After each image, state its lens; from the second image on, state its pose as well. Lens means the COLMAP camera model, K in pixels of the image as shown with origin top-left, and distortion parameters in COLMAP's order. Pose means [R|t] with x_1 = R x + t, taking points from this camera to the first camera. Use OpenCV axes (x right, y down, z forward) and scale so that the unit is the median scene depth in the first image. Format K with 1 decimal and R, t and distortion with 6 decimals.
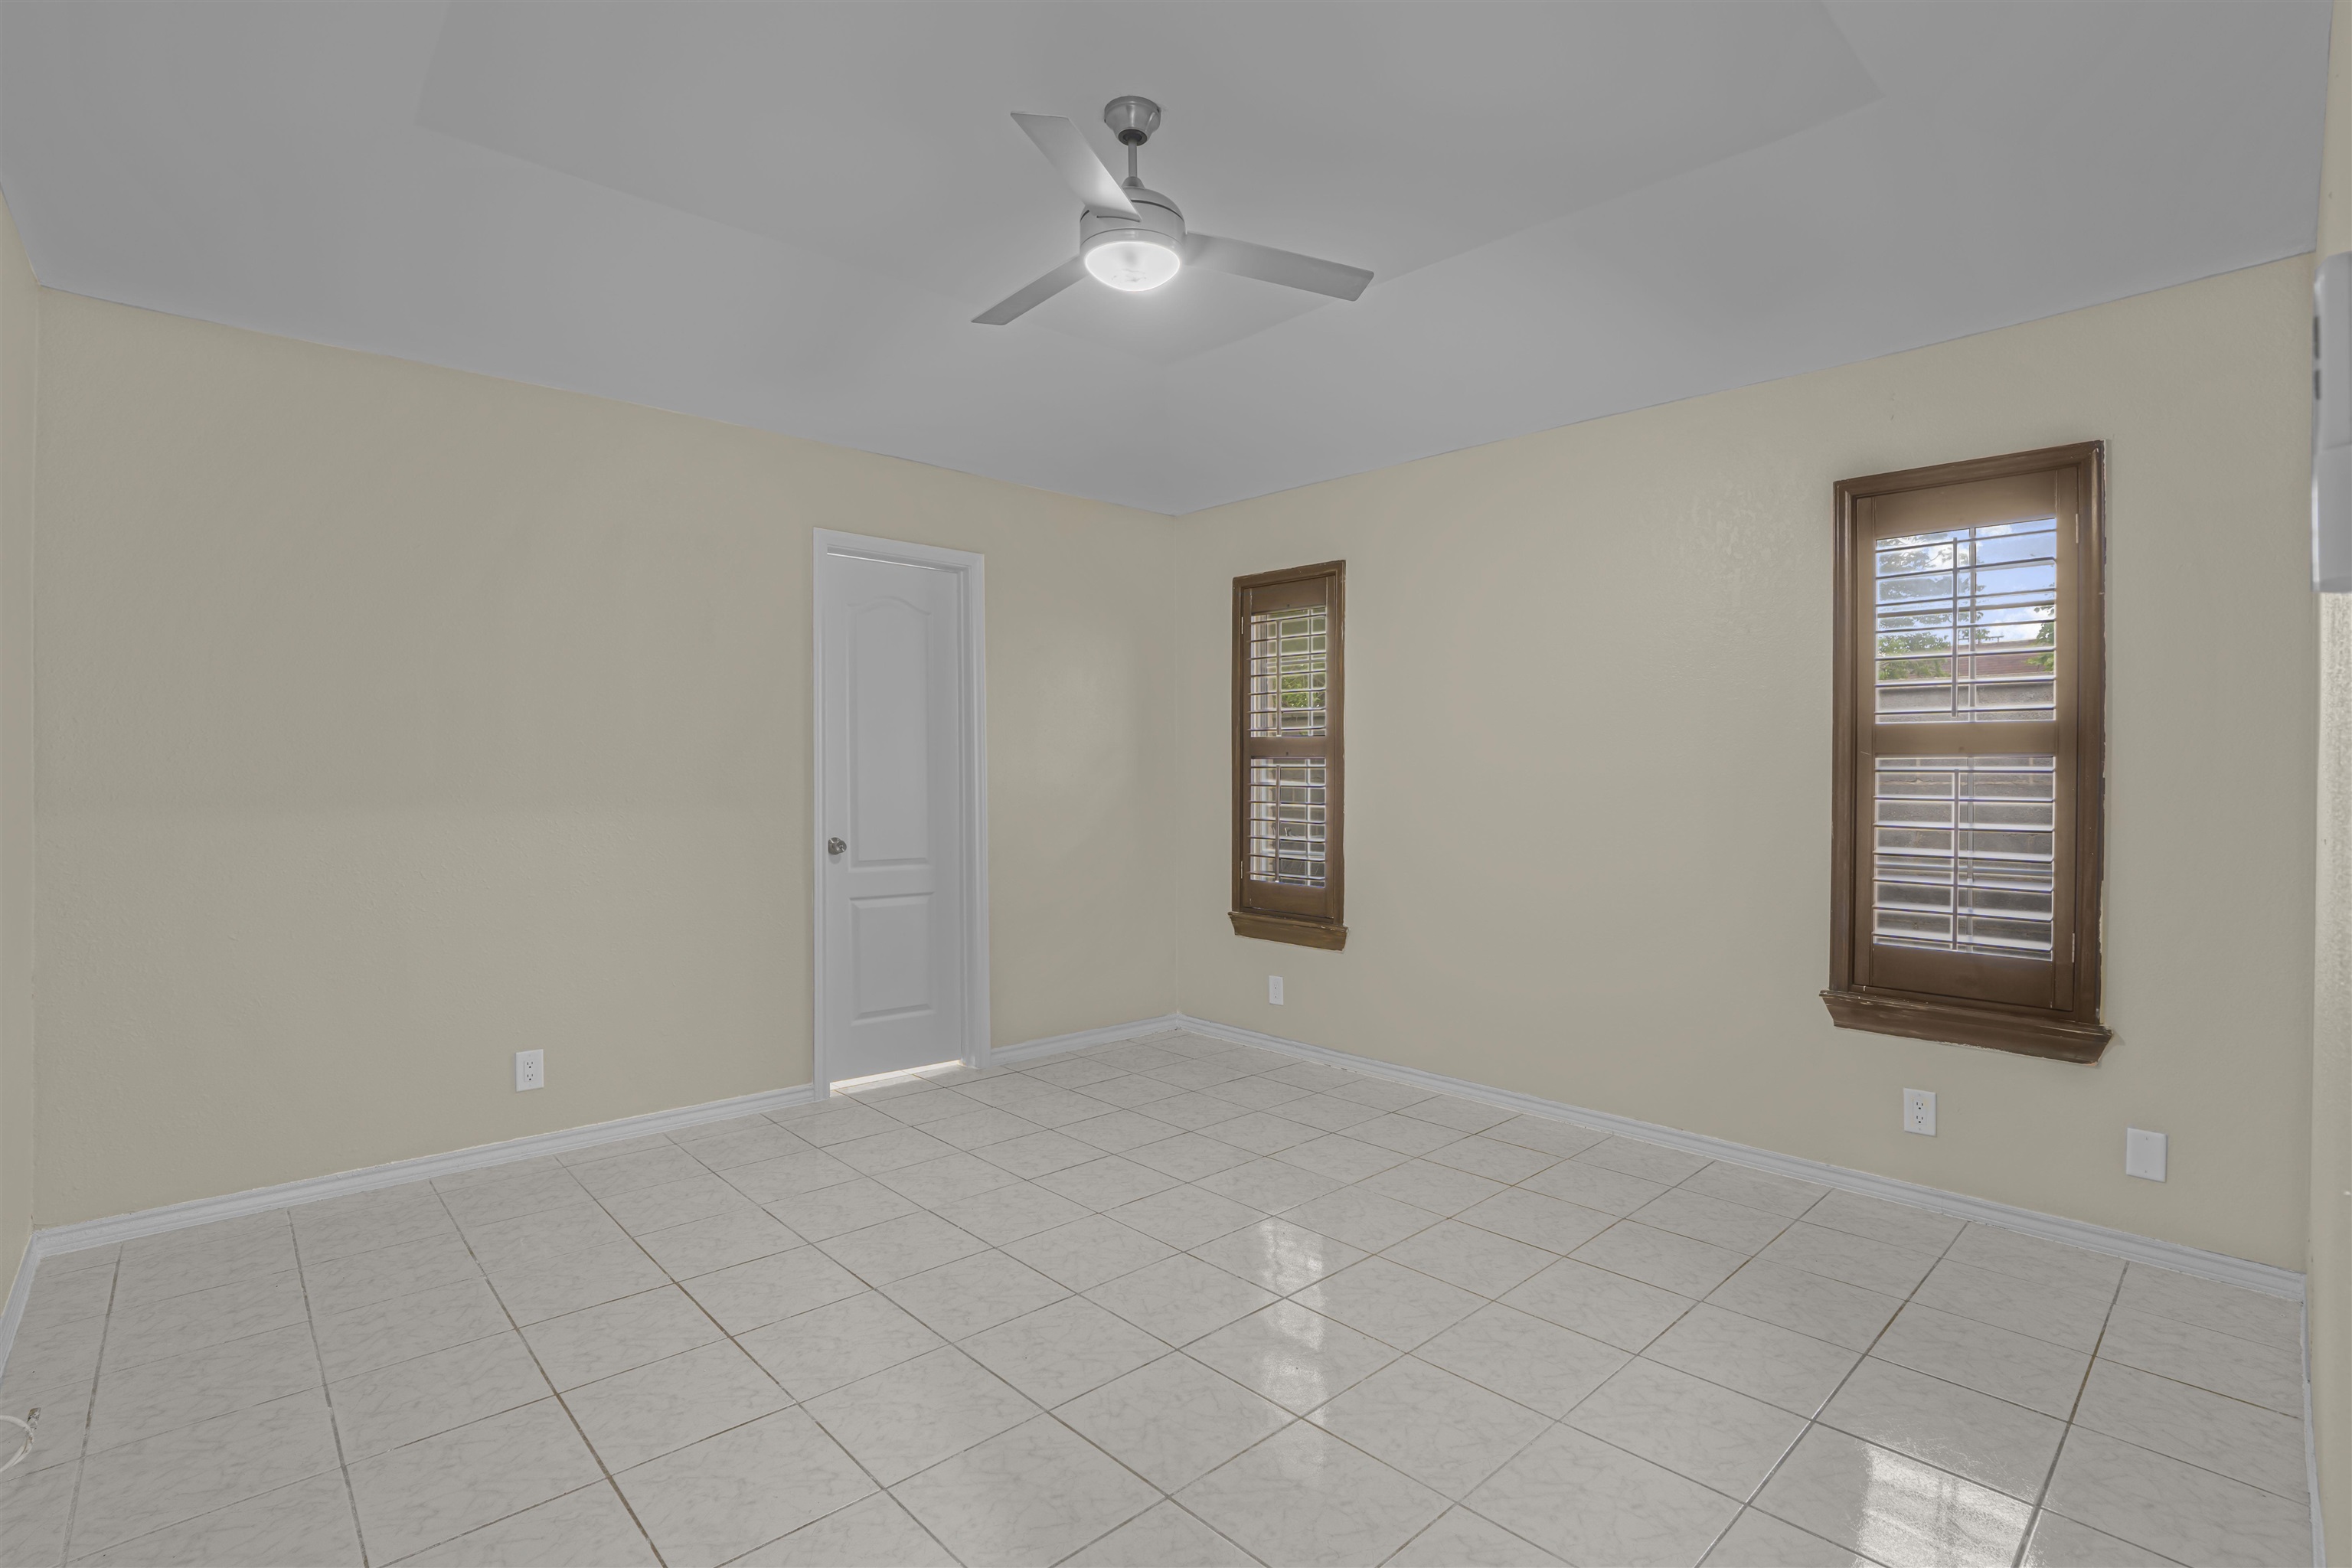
lens RADIAL K [[1058.9, 0, 1176.0], [0, 1058.9, 784.0], [0, 0, 1]] dist [-0.008380, 0.000556]
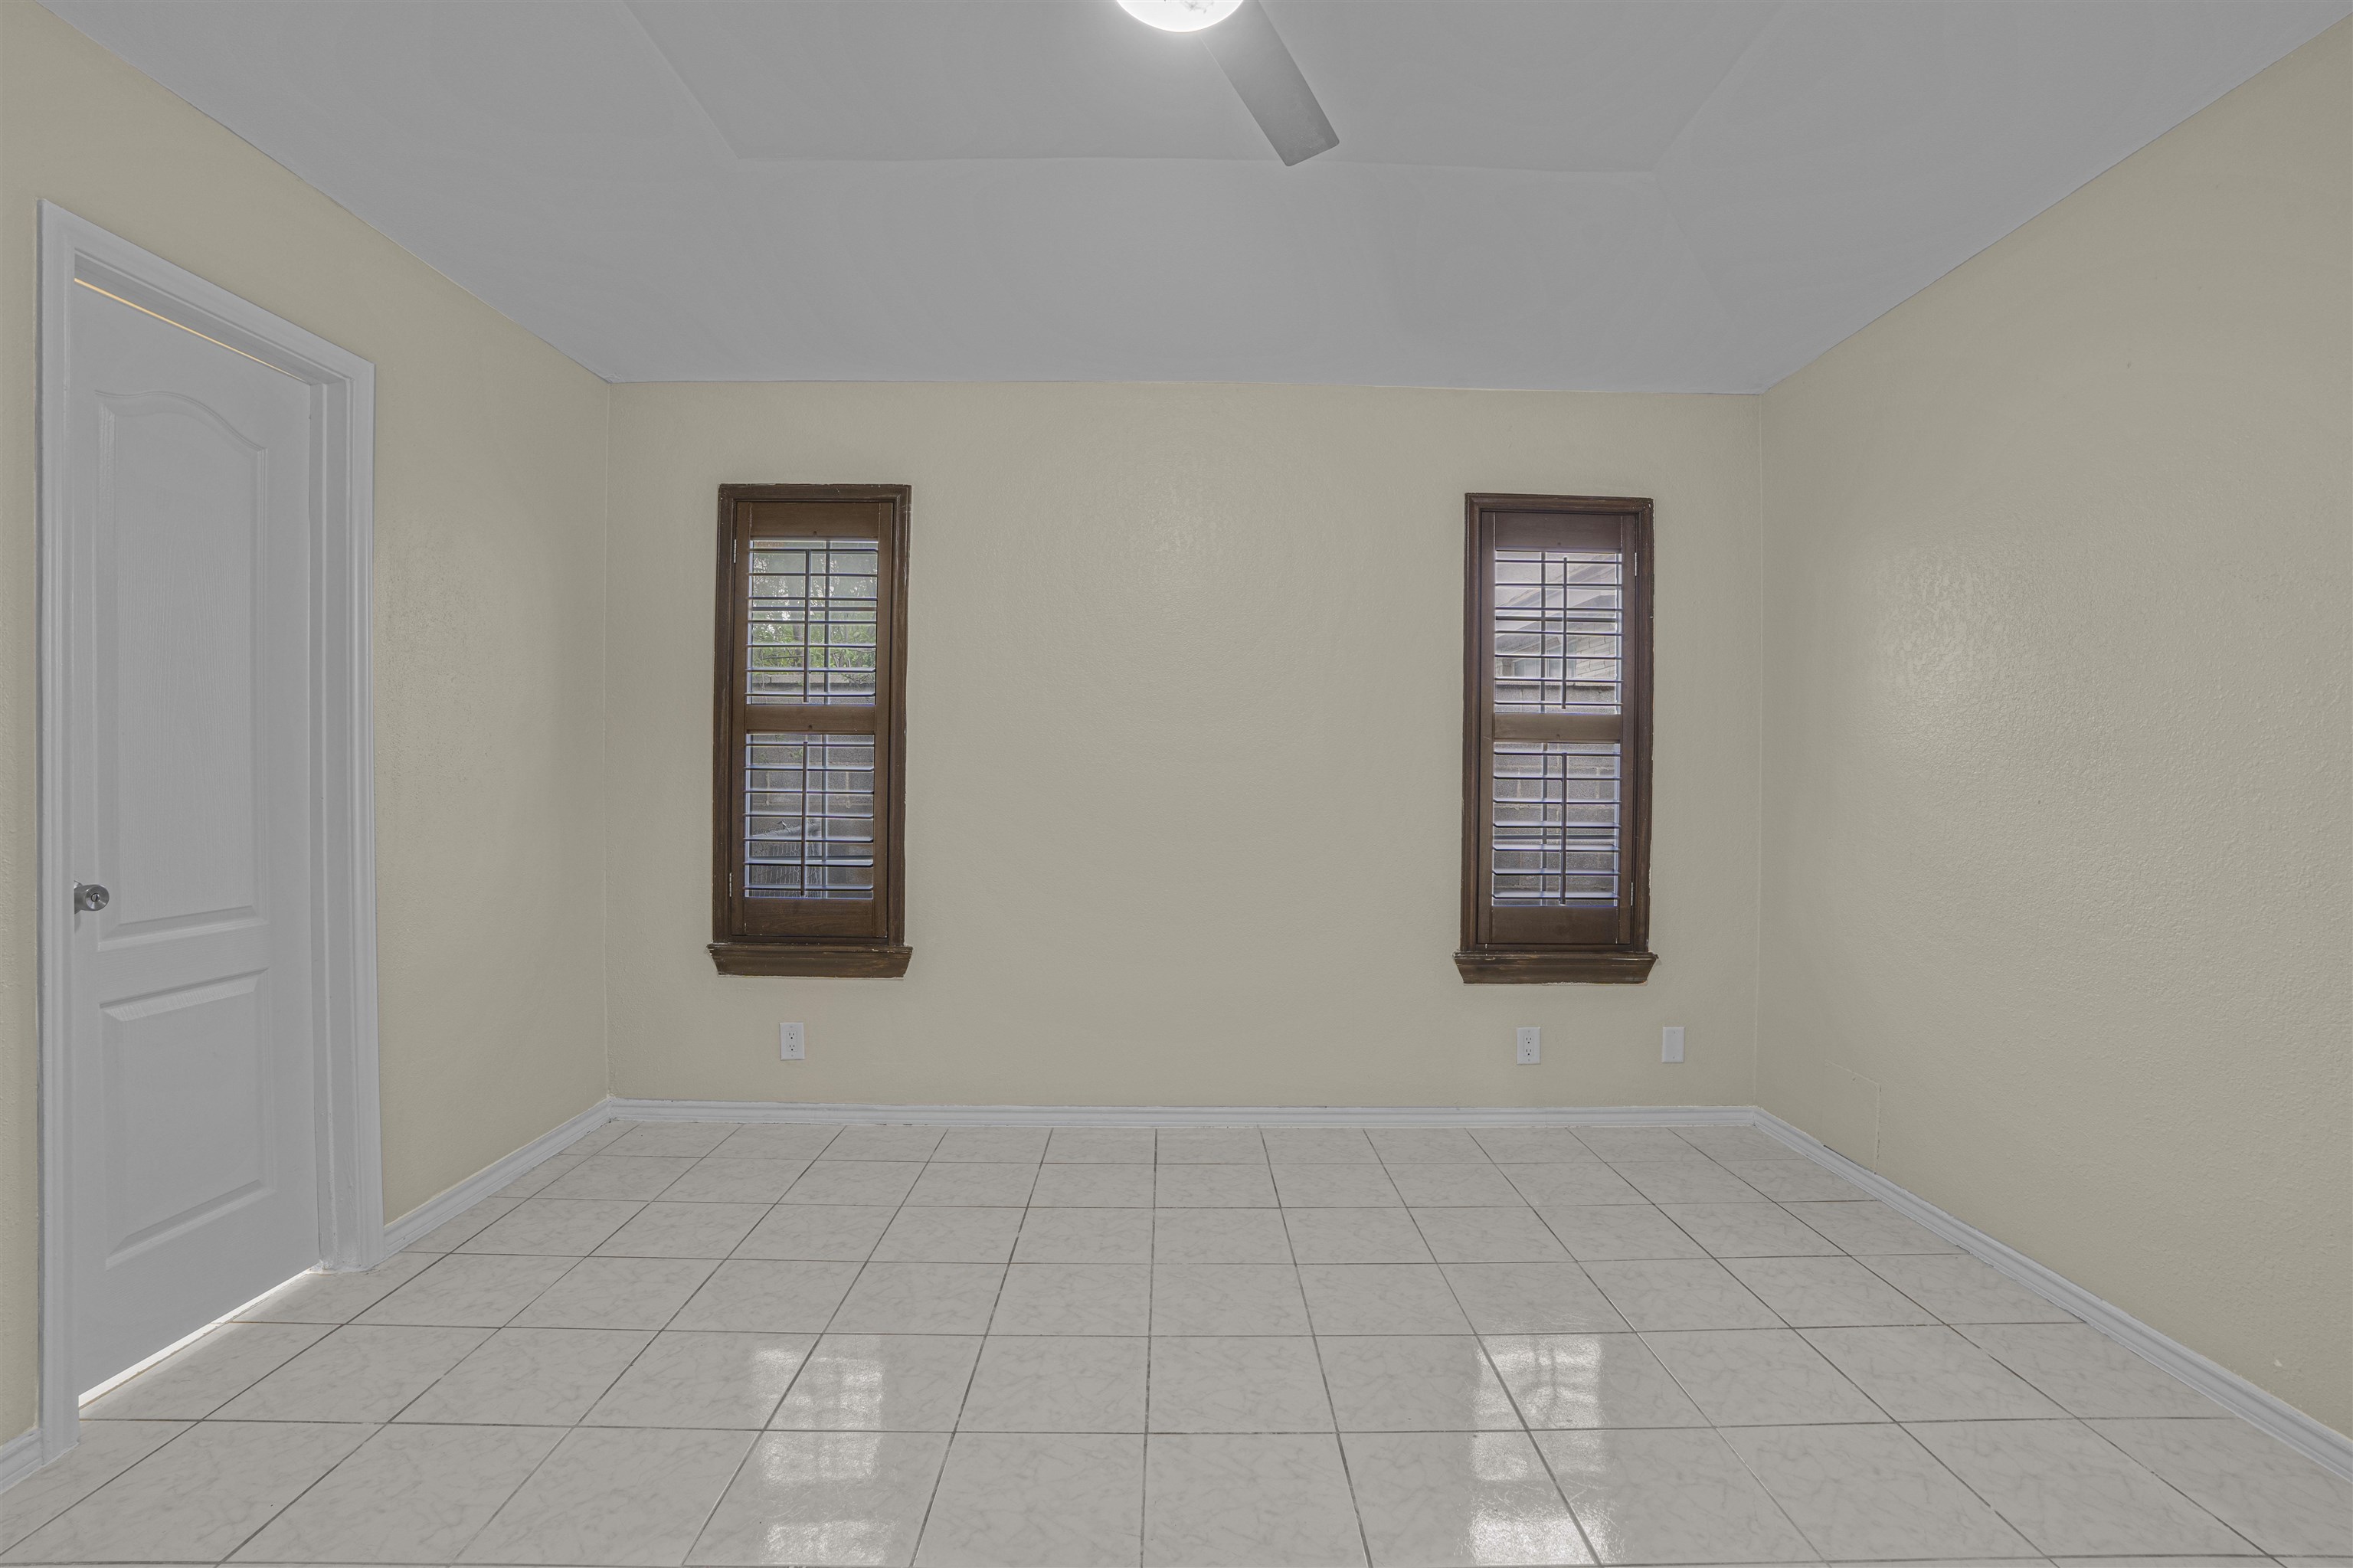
lens RADIAL K [[1098.3, 0, 1165.0], [0, 1098.3, 773.3], [0, 0, 1]] dist [-0.049551, 0.032870]
pose [[0.708472, -0.004242, 0.705726, -0.341560], [0.002588, 0.999991, 0.003413, 0.002940], [-0.705734, -0.000592, 0.708477, 0.338750]]
